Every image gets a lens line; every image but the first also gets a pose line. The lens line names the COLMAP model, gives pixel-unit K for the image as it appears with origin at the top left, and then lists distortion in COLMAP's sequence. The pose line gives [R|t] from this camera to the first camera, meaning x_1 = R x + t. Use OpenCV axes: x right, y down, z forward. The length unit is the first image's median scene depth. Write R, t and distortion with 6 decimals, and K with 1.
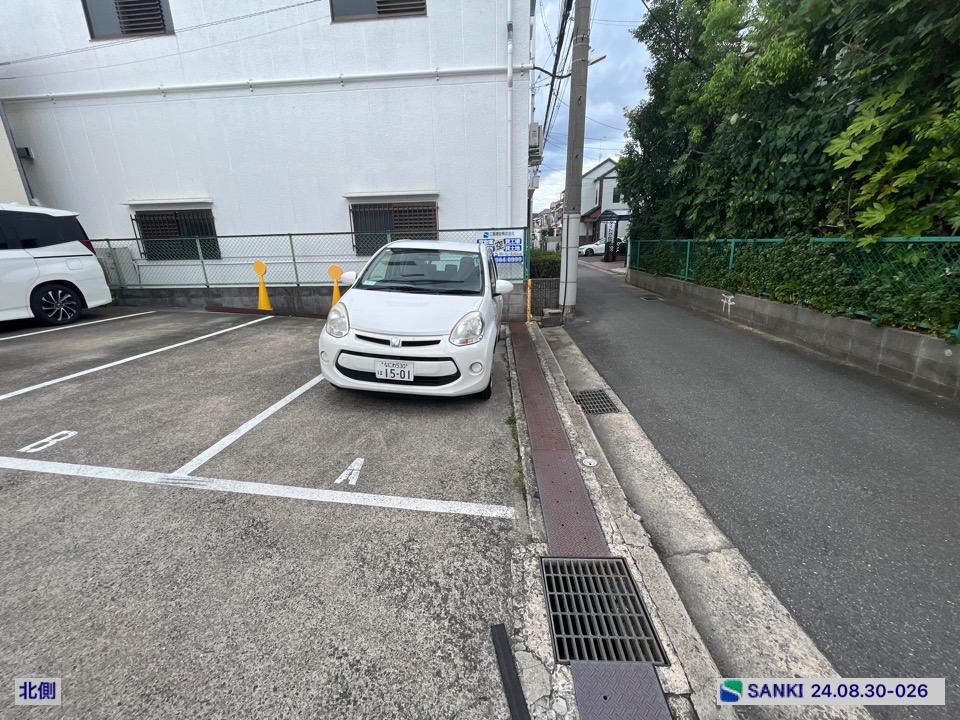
lens RADIAL K [[386.1, 0, 474.9], [0, 386.1, 360.5], [0, 0, 1]] dist [-0.002098, -0.000300]
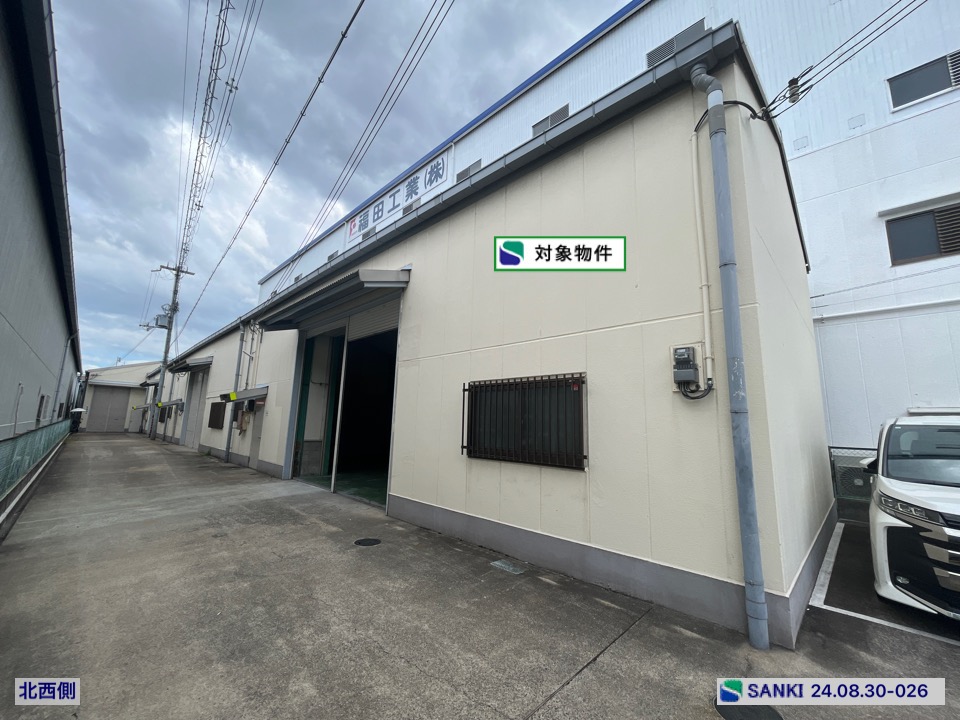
lens RADIAL K [[386.1, 0, 475.4], [0, 386.1, 360.4], [0, 0, 1]] dist [-0.002098, -0.000300]
pose [[0.768835, -0.061913, -0.636443, -1.420902], [-0.230451, 0.901591, -0.366096, 0.058729], [0.596477, 0.428136, 0.678907, -0.334942]]
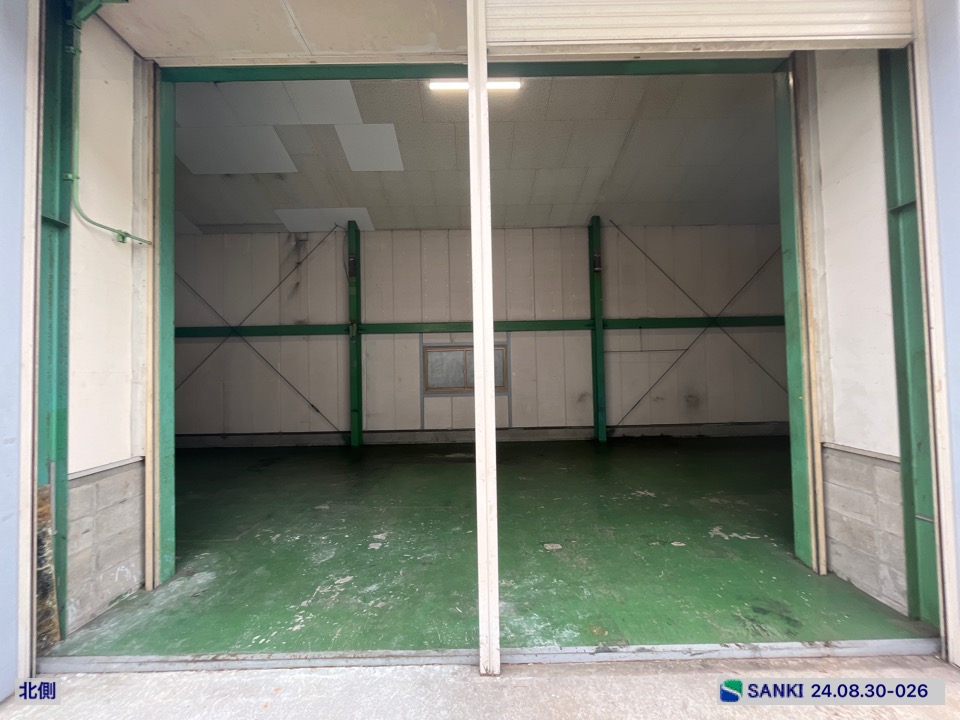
lens RADIAL K [[386.1, 0, 474.5], [0, 386.1, 361.8], [0, 0, 1]] dist [-0.002098, -0.000300]
pose [[0.995699, 0.004788, 0.092524, -2.668353], [0.024878, 0.948166, -0.316799, -0.043455], [-0.089245, 0.317739, 0.943969, 0.068439]]
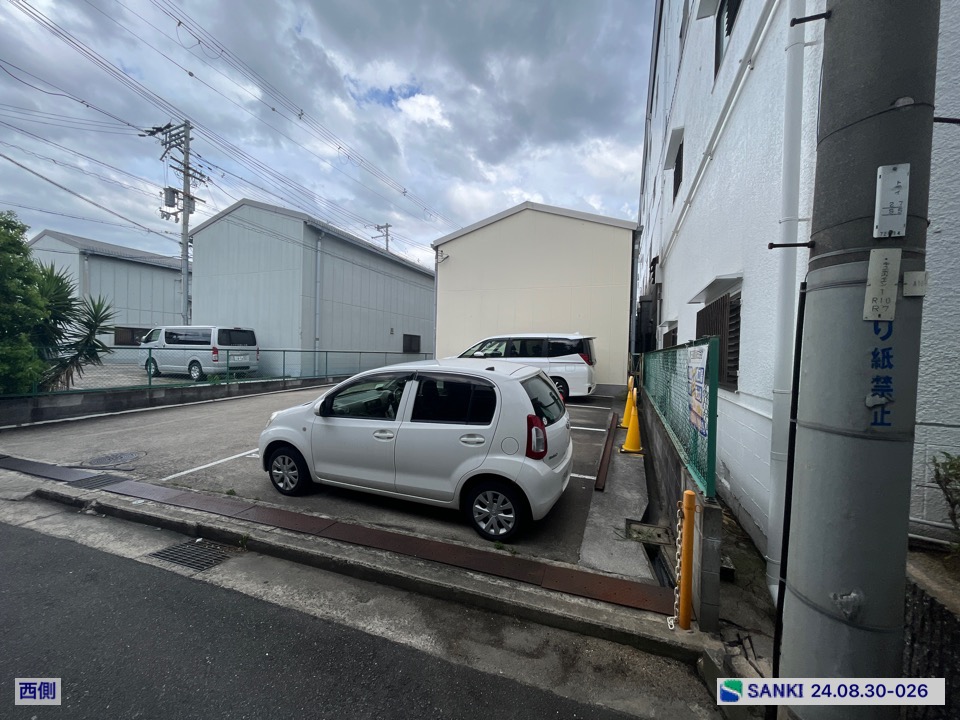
lens RADIAL K [[386.1, 0, 475.8], [0, 386.1, 362.2], [0, 0, 1]] dist [-0.002098, -0.000300]
pose [[-0.280821, 0.037267, -0.959036, 0.572740], [-0.296008, 0.947170, 0.123482, -0.347430], [0.912973, 0.318559, -0.254954, 1.027843]]
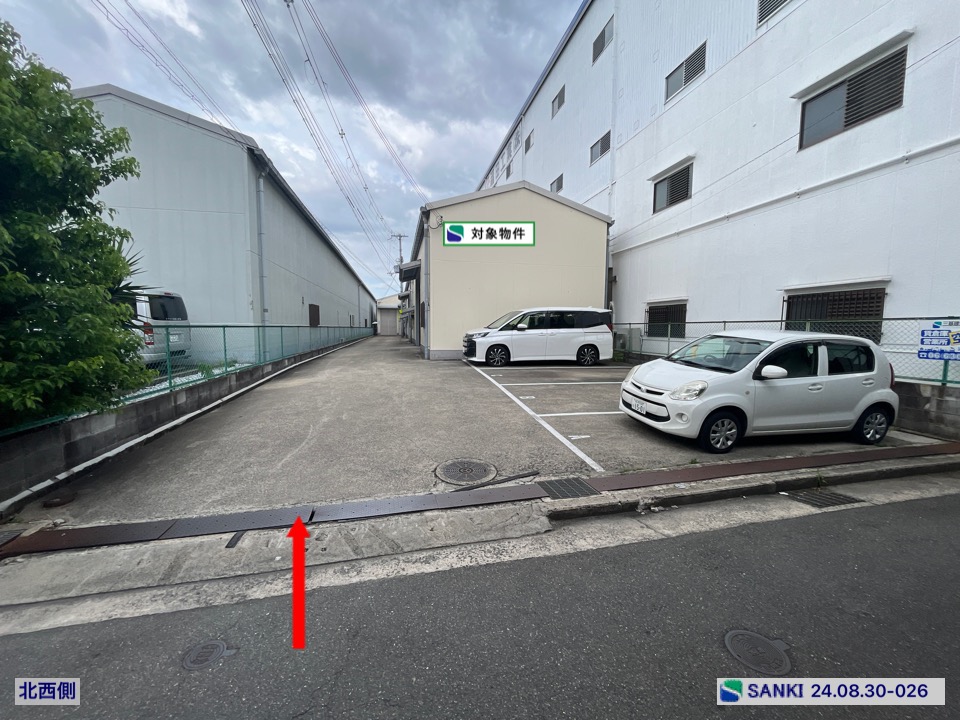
lens RADIAL K [[386.1, 0, 476.5], [0, 386.1, 360.5], [0, 0, 1]] dist [-0.002098, -0.000300]
pose [[0.287267, 0.103838, -0.952205, 0.594806], [-0.290160, 0.956831, 0.016805, 0.007612], [0.912844, 0.271464, 0.304996, -0.101048]]
